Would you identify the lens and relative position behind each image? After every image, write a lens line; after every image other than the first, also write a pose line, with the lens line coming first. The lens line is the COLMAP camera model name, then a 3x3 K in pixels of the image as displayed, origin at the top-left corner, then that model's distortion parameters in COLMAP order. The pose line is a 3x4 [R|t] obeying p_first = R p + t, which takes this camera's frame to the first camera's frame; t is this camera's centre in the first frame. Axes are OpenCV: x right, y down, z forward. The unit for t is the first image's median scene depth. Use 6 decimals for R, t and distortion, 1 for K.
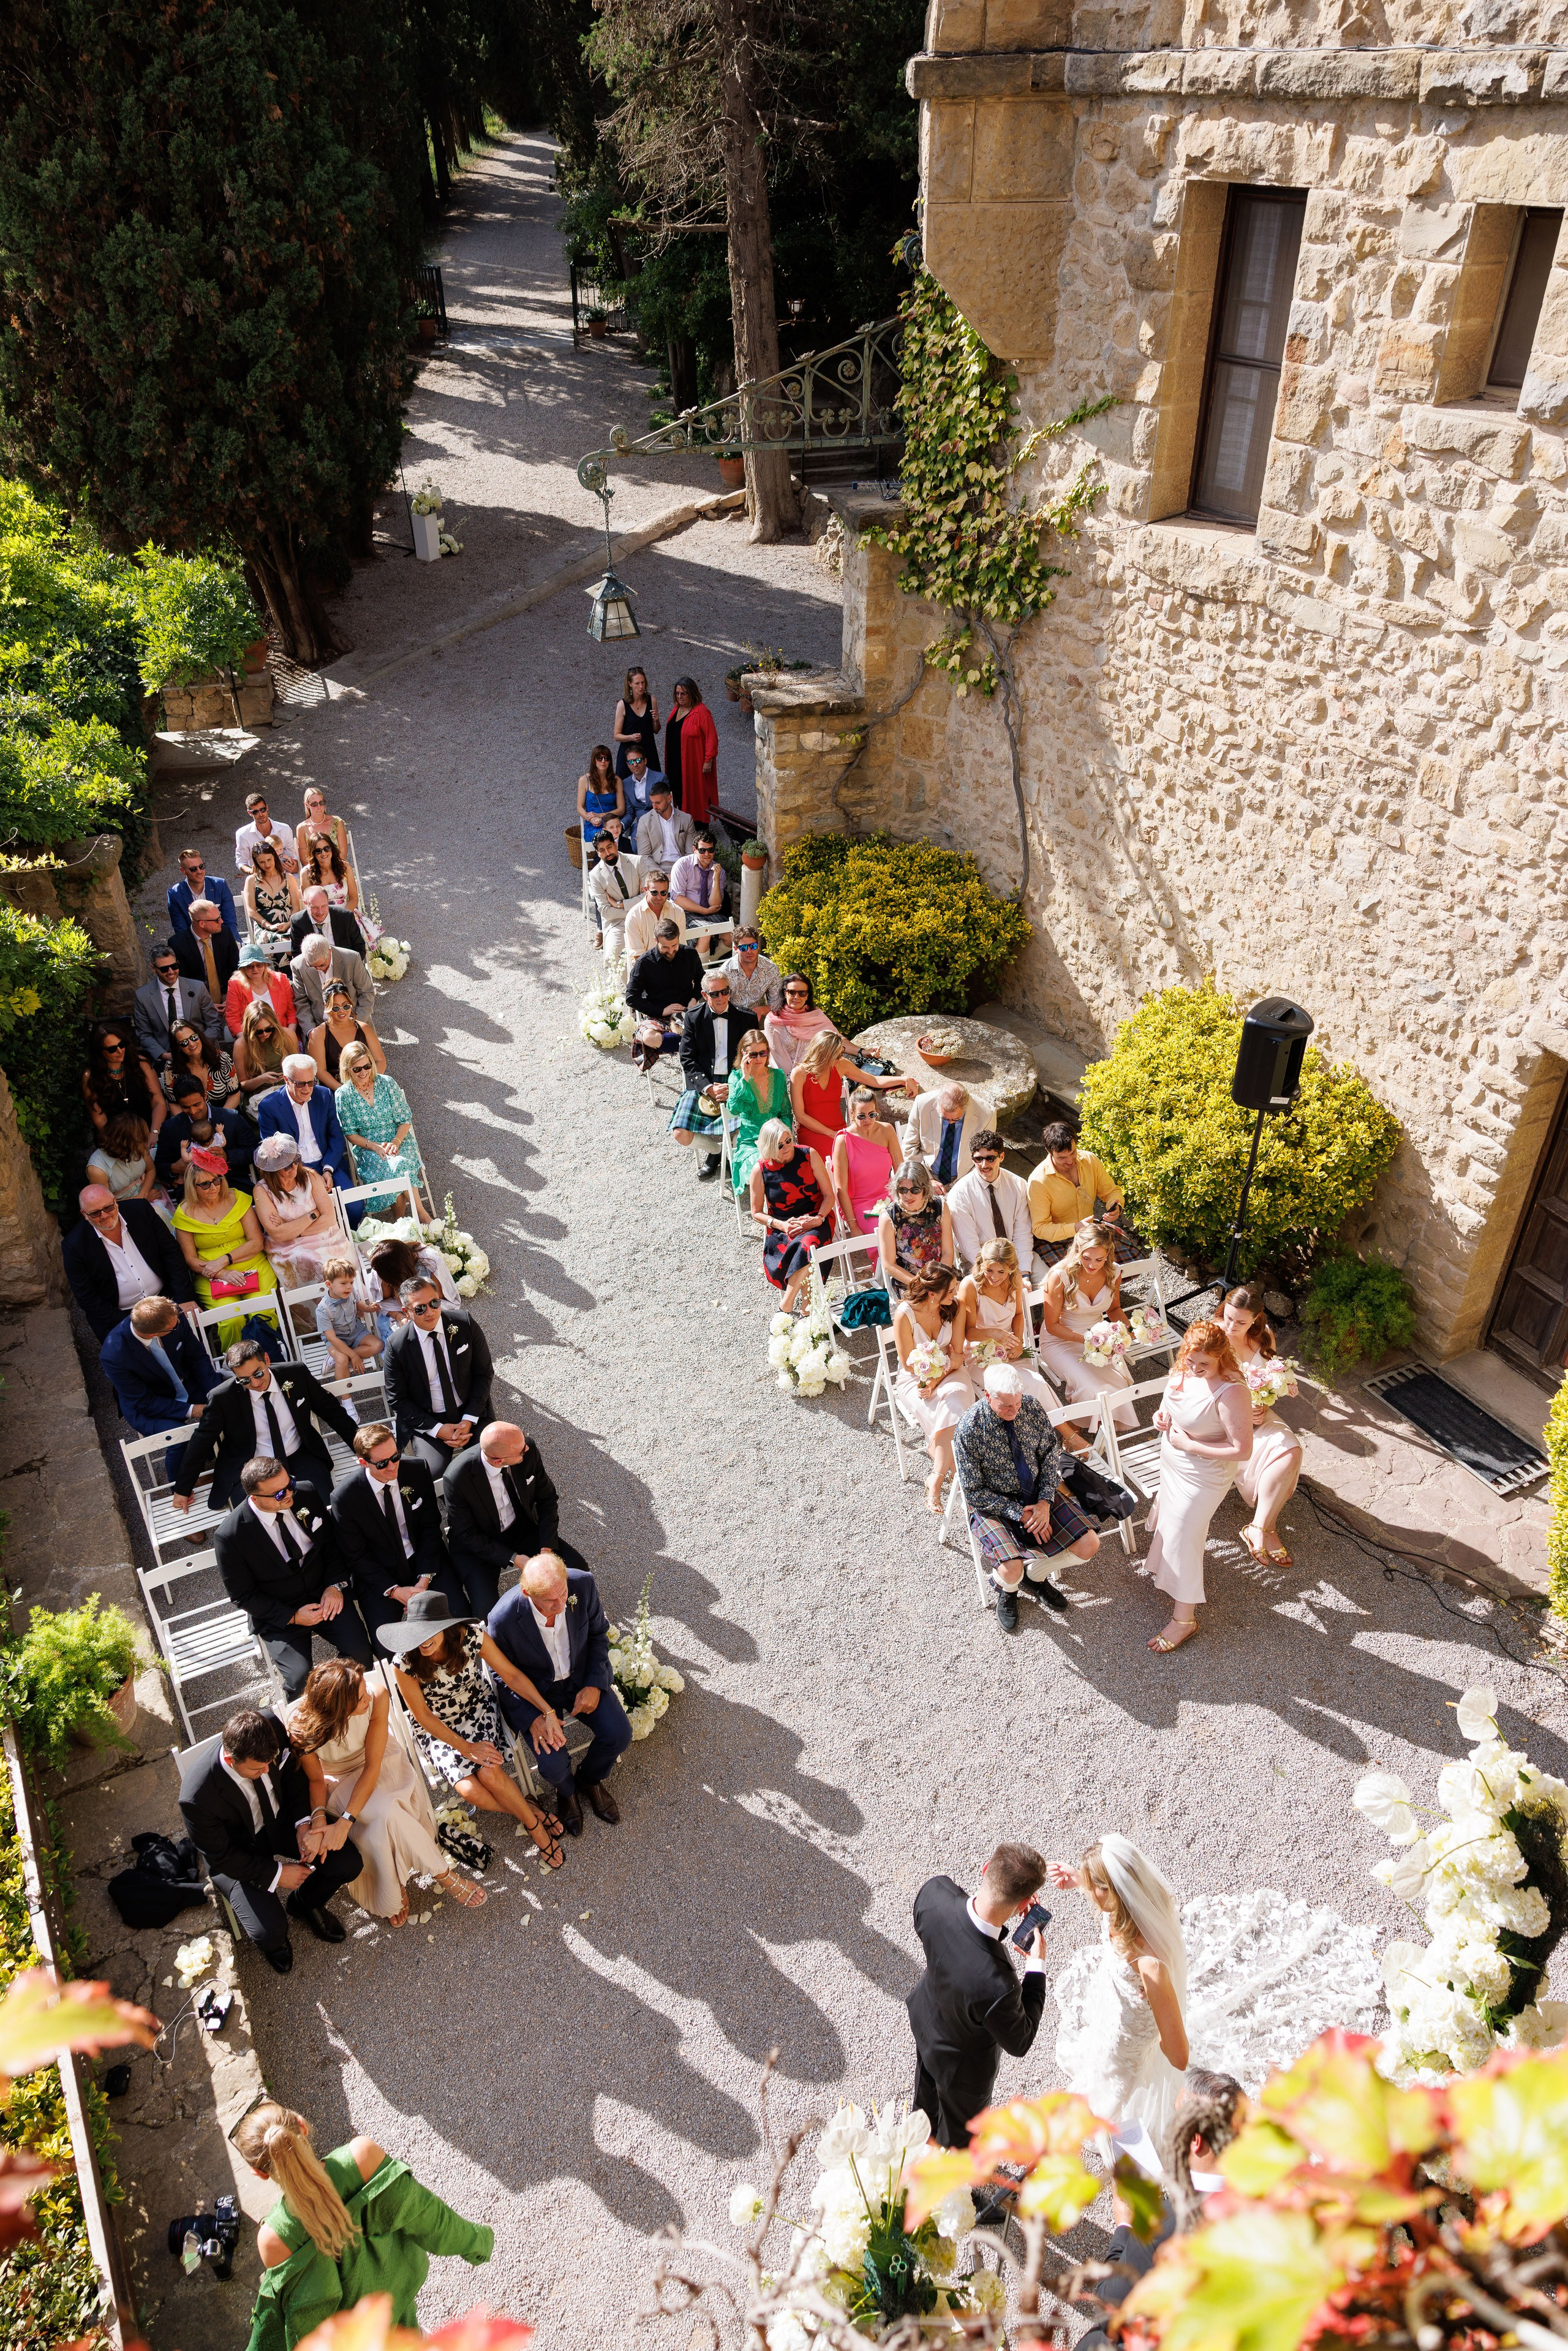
lens RADIAL K [[1588.7, 0, 785.7], [0, 1588.7, 1182.6], [0, 0, 1]] dist [-0.001348, 0.016235]
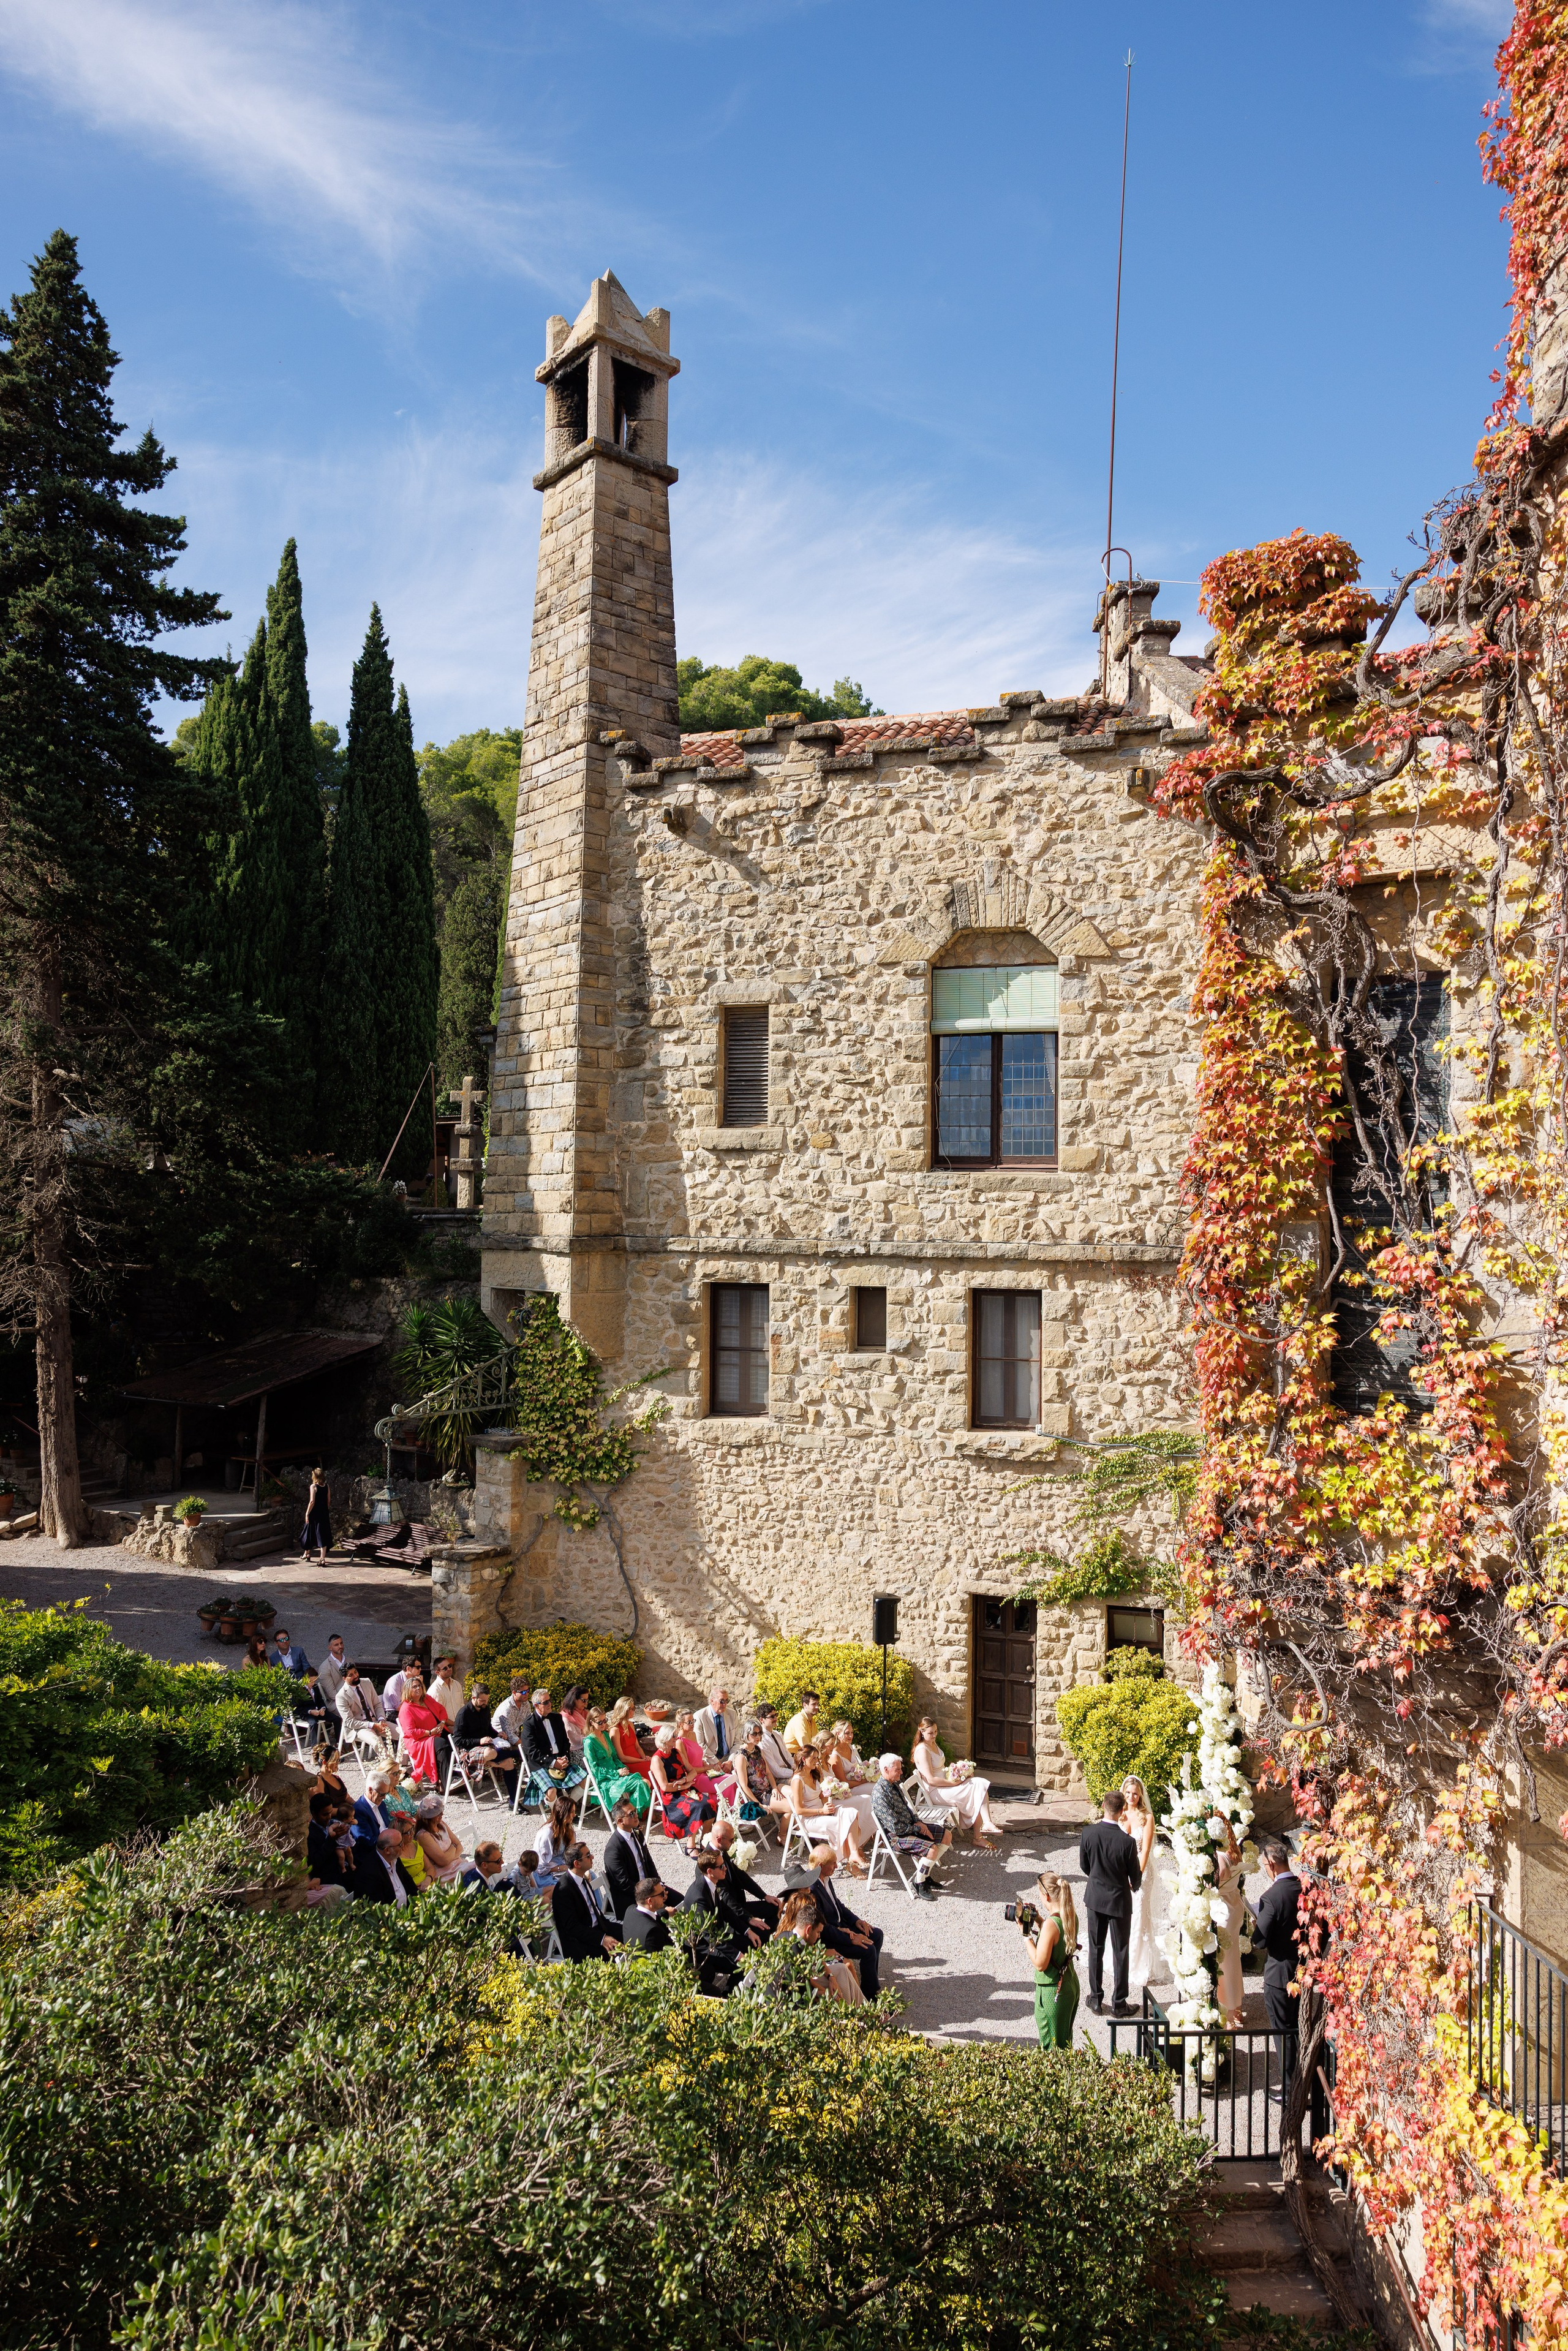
lens RADIAL K [[1558.1, 0, 791.0], [0, 1558.1, 1178.6], [0, 0, 1]] dist [-0.000868, 0.004507]
pose [[0.735370, 0.034672, 0.676779, -1.170771], [0.377853, 0.808058, -0.451962, 0.326975], [-0.562547, 0.588082, 0.581120, -0.486362]]
